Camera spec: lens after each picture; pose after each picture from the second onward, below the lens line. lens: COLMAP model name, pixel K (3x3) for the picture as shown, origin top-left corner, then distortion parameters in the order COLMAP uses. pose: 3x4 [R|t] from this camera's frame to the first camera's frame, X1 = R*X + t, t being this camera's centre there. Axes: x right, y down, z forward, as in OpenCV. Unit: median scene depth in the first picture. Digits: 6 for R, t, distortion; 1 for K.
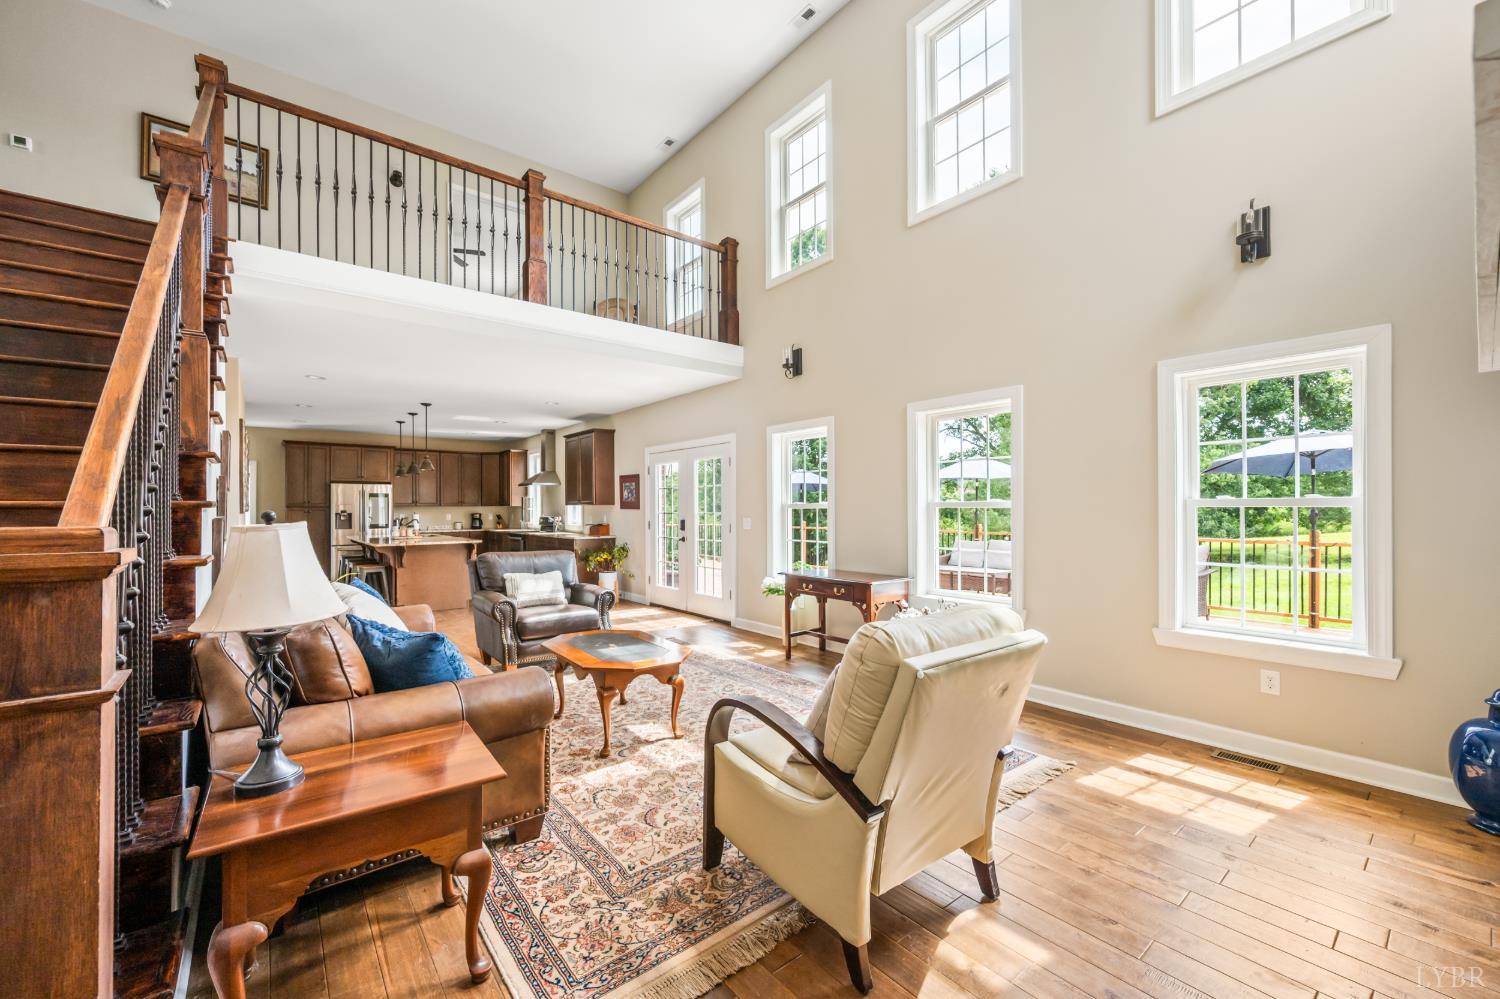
lens RADIAL K [[598.8, 0, 757.3], [0, 598.8, 504.5], [0, 0, 1]] dist [0.001518, -0.000130]
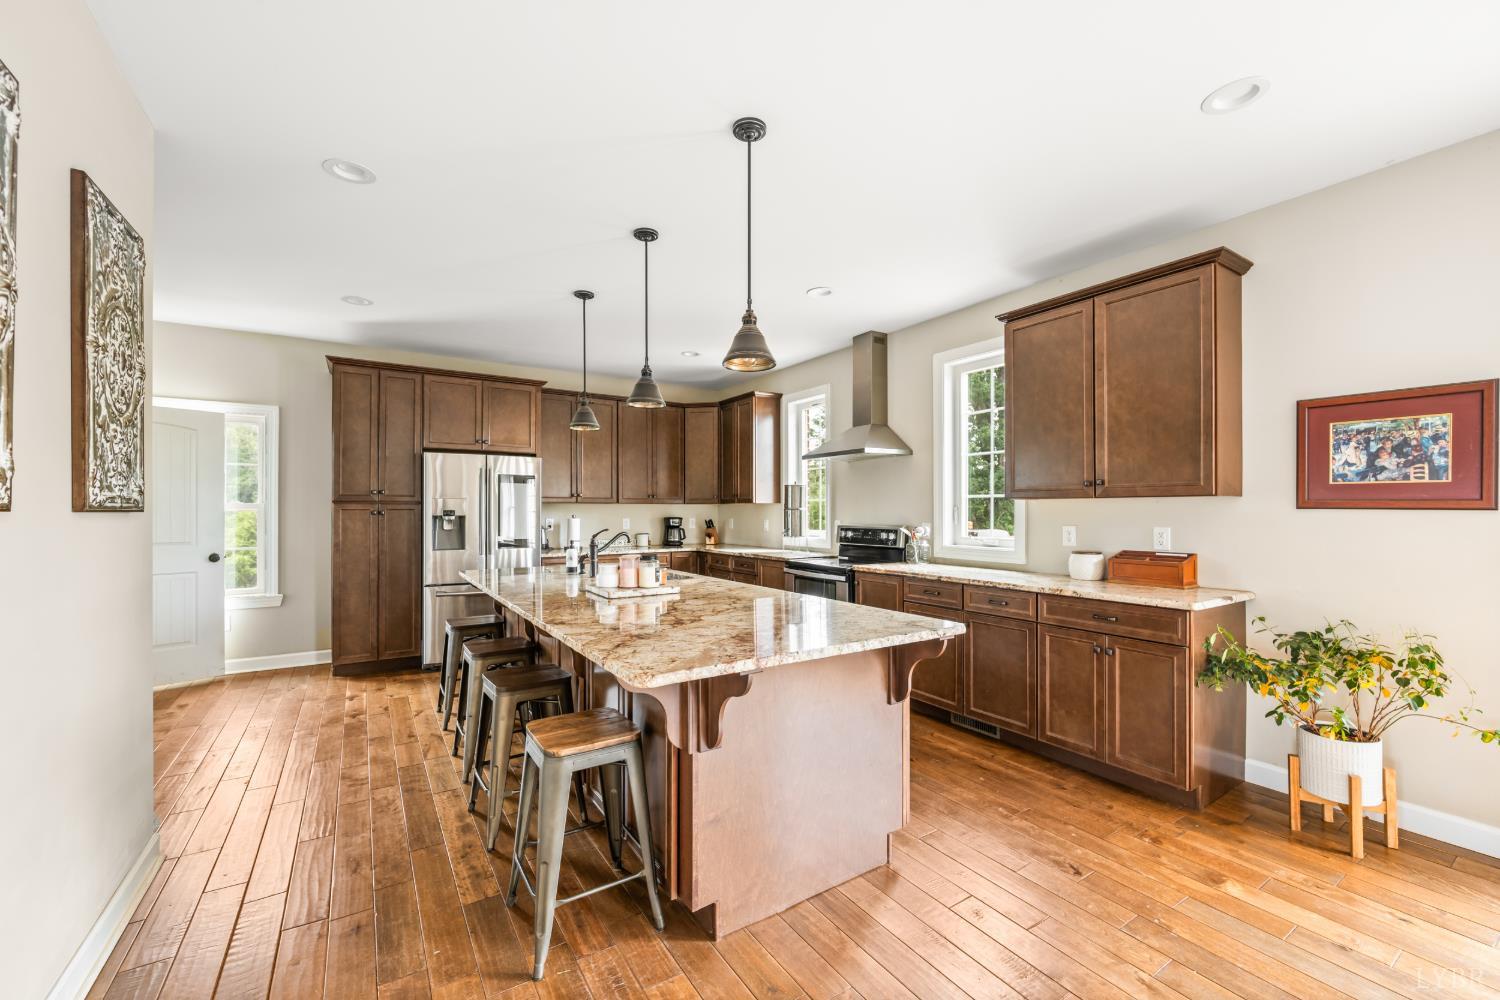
lens RADIAL K [[598.8, 0, 757.3], [0, 598.8, 505.0], [0, 0, 1]] dist [0.001518, -0.000130]
pose [[0.994938, 0.005140, -0.100360, -0.403257], [-0.005667, 0.999972, -0.004966, 0.007047], [0.100331, 0.005510, 0.994939, 0.557861]]
